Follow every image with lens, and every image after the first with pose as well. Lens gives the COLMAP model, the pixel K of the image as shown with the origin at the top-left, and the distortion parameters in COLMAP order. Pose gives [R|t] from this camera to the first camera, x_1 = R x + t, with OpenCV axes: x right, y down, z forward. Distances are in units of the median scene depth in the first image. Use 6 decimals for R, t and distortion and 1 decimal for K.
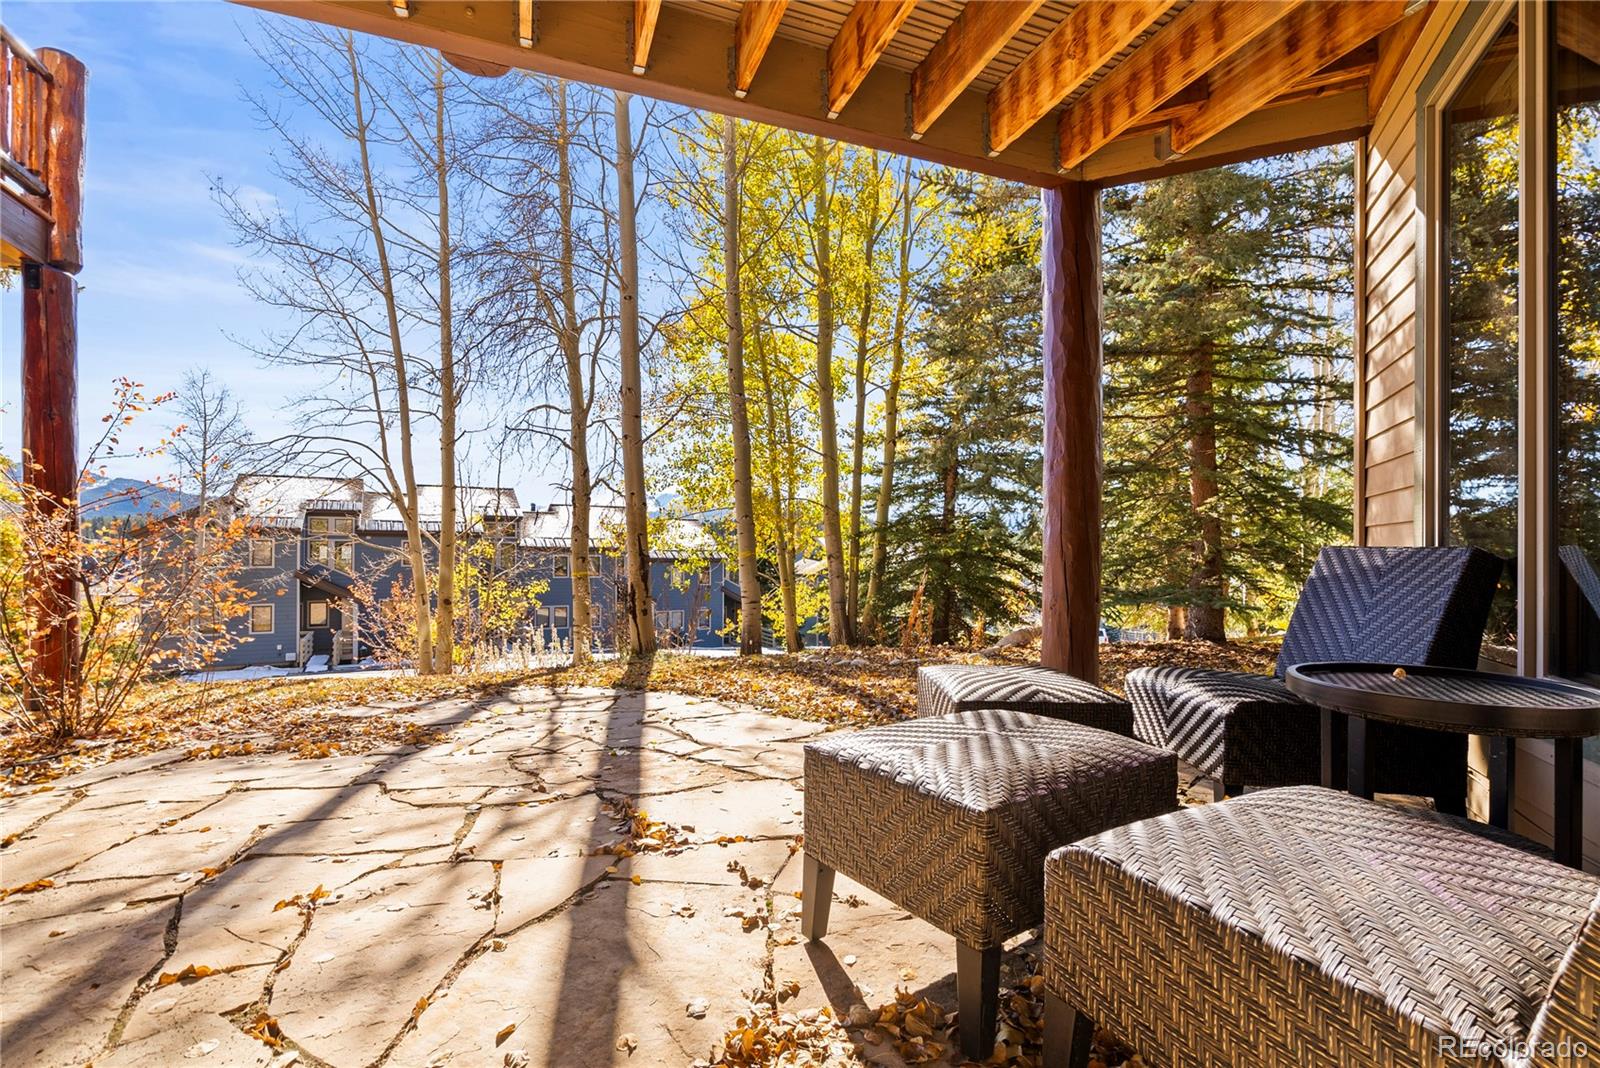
lens RADIAL K [[753.3, 0, 796.3], [0, 753.3, 543.2], [0, 0, 1]] dist [-0.012042, 0.006402]
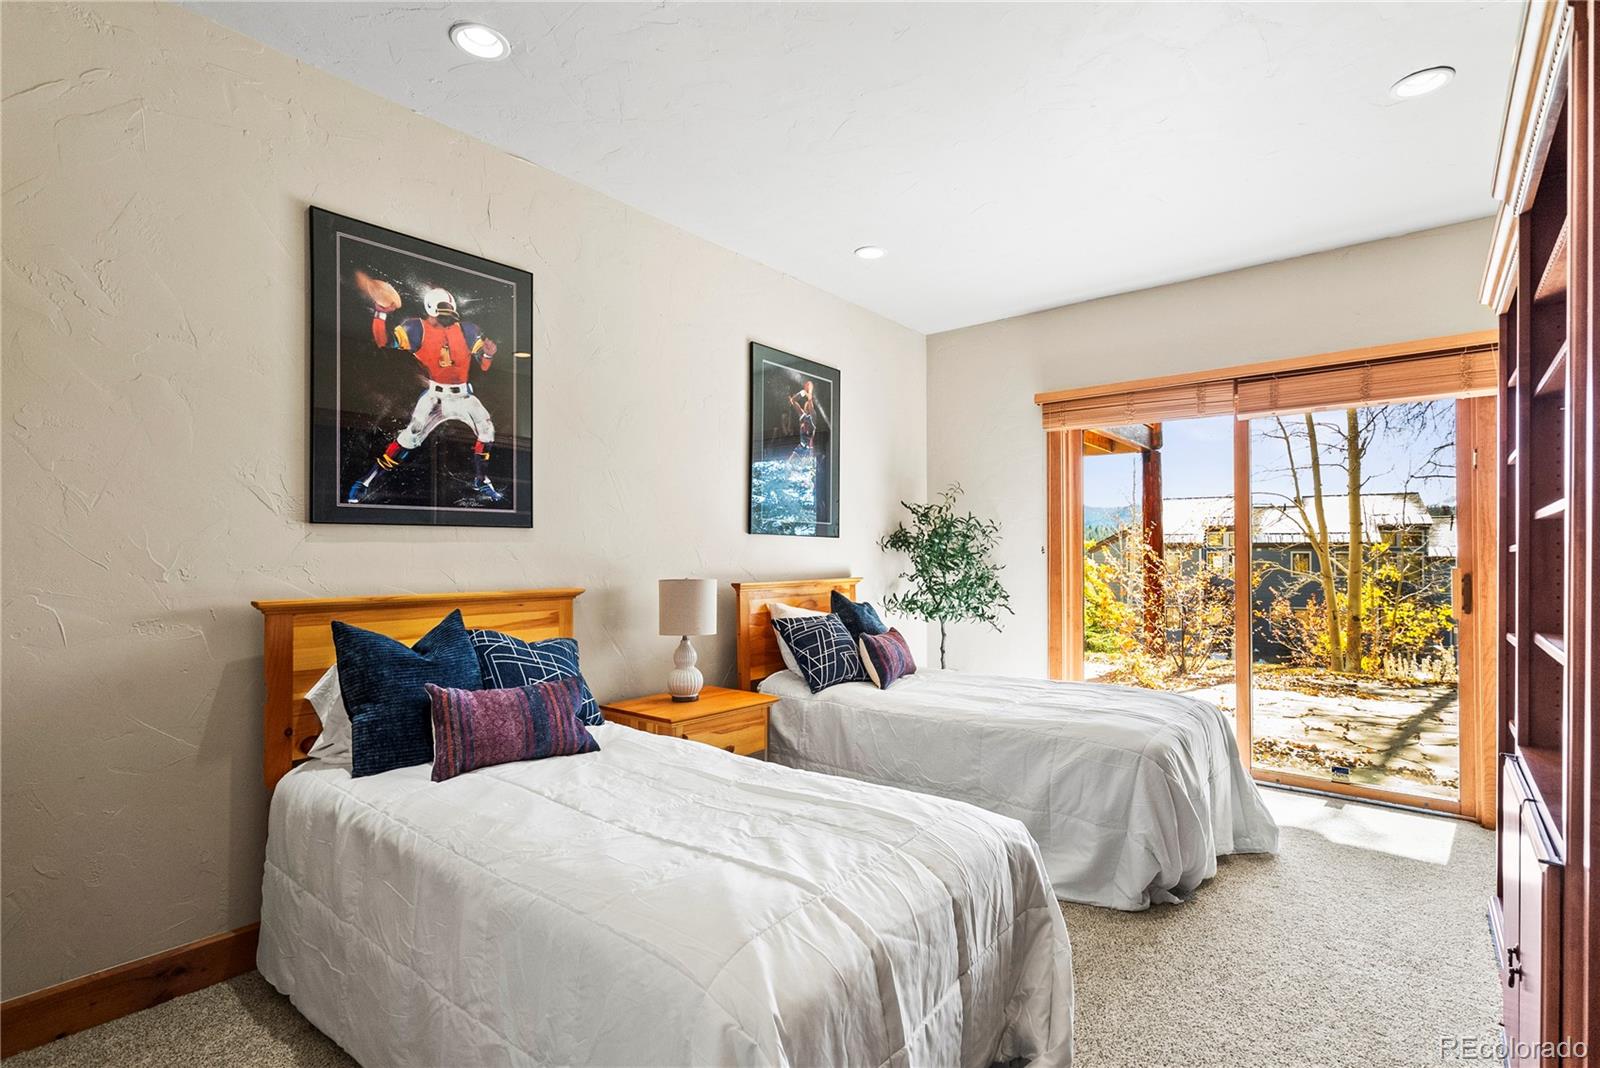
lens RADIAL K [[753.3, 0, 796.3], [0, 753.3, 543.8], [0, 0, 1]] dist [-0.012042, 0.006402]
pose [[0.494308, -0.010980, -0.869218, 0.142342], [0.009138, 0.999931, -0.007435, -0.041493], [0.869239, -0.004268, 0.494374, -0.381817]]
